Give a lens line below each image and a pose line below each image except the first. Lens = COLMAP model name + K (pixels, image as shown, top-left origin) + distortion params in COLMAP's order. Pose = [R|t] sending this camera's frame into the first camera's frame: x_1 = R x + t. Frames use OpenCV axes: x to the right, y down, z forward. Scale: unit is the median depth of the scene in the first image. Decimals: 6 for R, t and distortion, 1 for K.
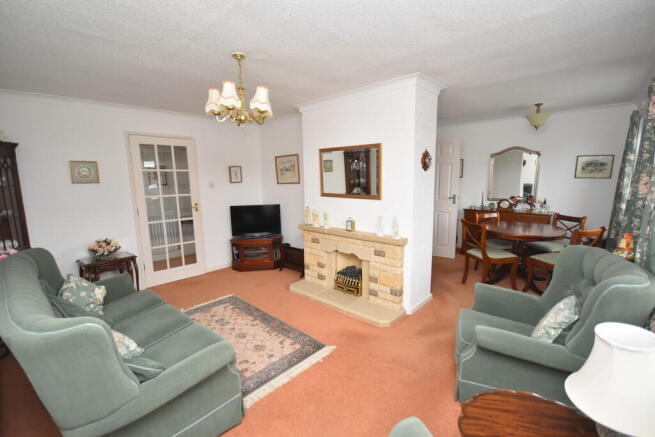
lens RADIAL K [[292.2, 0, 326.2], [0, 292.2, 218.2], [0, 0, 1]] dist [-0.000254, 0.000382]
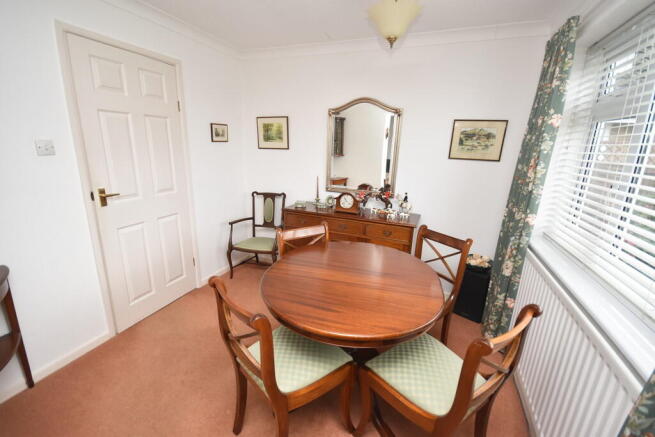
lens RADIAL K [[292.2, 0, 324.1], [0, 292.2, 220.5], [0, 0, 1]] dist [-0.000254, 0.000382]
pose [[0.936817, -0.049500, 0.346300, 0.408760], [0.010878, 0.993581, 0.112597, -0.082978], [-0.349650, -0.101716, 0.931342, 0.532749]]
